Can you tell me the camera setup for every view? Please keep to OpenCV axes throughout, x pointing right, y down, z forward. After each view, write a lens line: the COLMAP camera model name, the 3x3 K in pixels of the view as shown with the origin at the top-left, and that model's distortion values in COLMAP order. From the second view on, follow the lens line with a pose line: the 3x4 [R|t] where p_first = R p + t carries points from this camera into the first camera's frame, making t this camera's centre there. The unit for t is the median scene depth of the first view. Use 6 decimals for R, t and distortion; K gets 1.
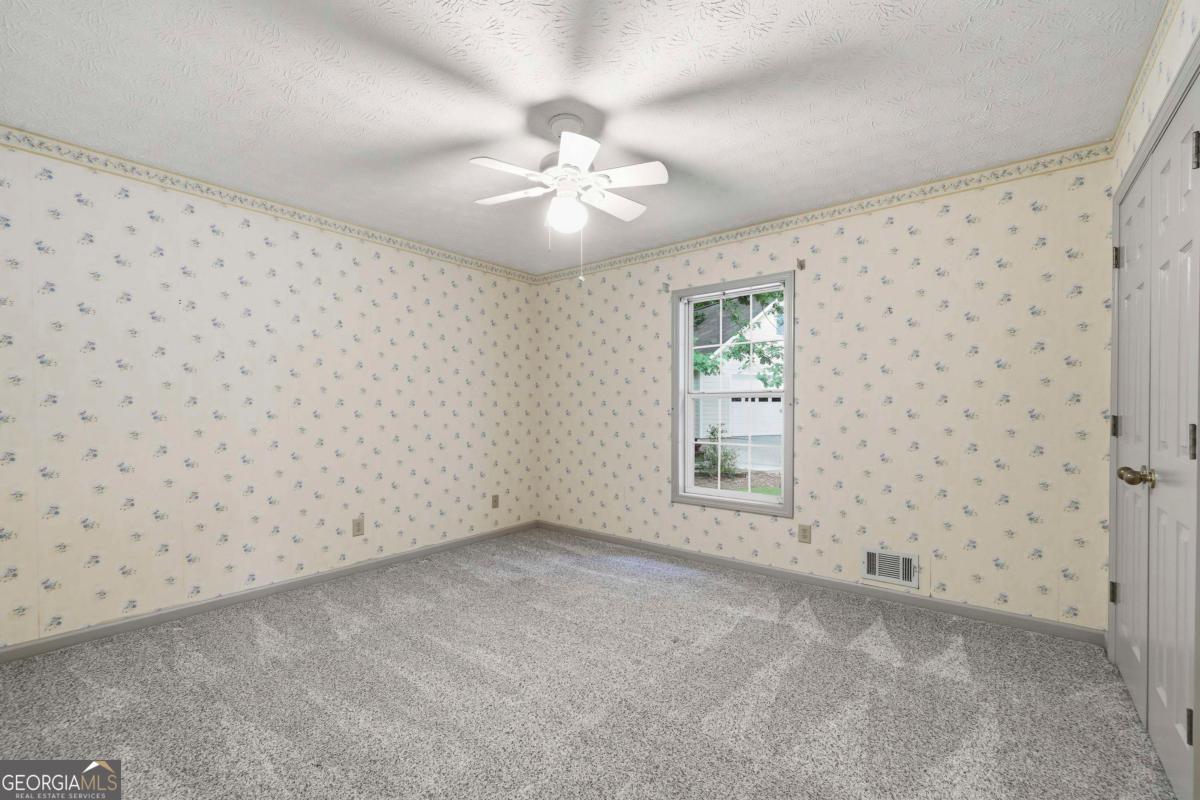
lens RADIAL K [[490.9, 0, 594.9], [0, 490.9, 412.3], [0, 0, 1]] dist [0.012614, 0.000135]
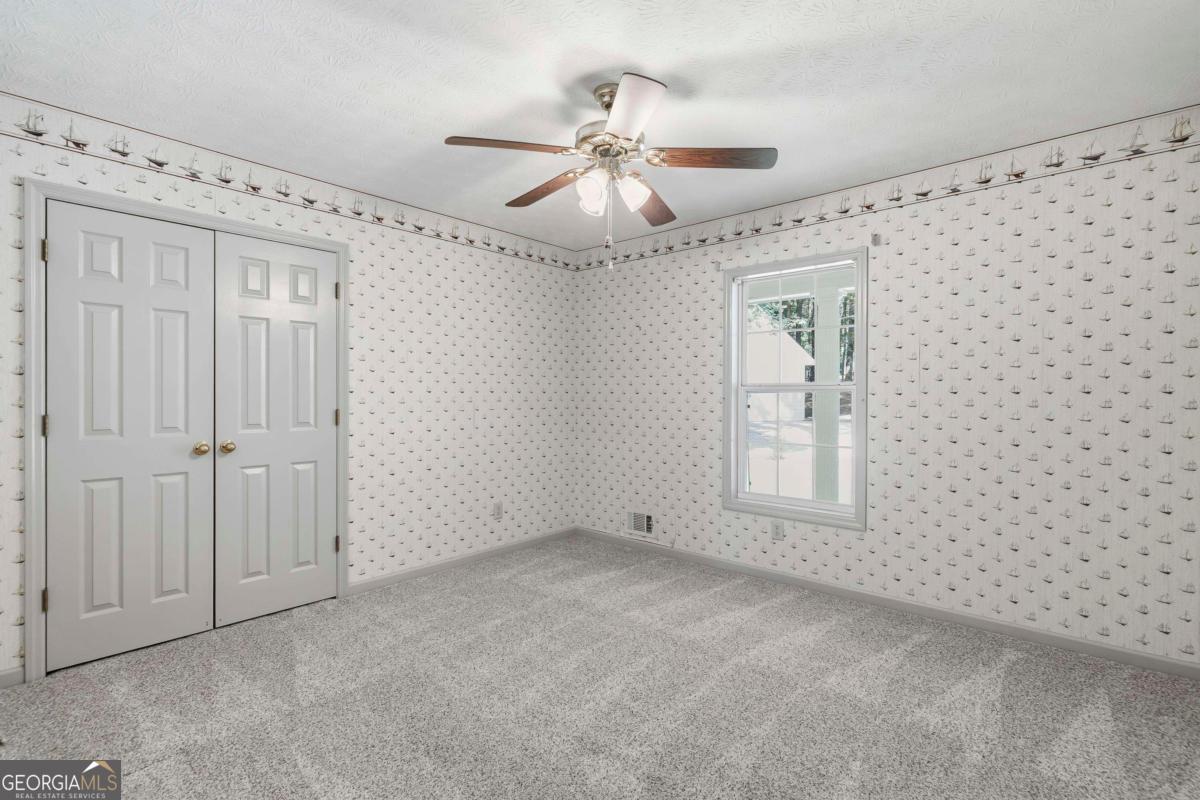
lens RADIAL K [[575.2, 0, 627.8], [0, 575.2, 399.2], [0, 0, 1]] dist [-0.000614, 0.000312]
pose [[0.997860, 0.009023, -0.064767, 0.422062], [-0.009909, 0.999861, -0.013385, 0.004957], [0.064637, 0.013999, 0.997811, -0.333054]]
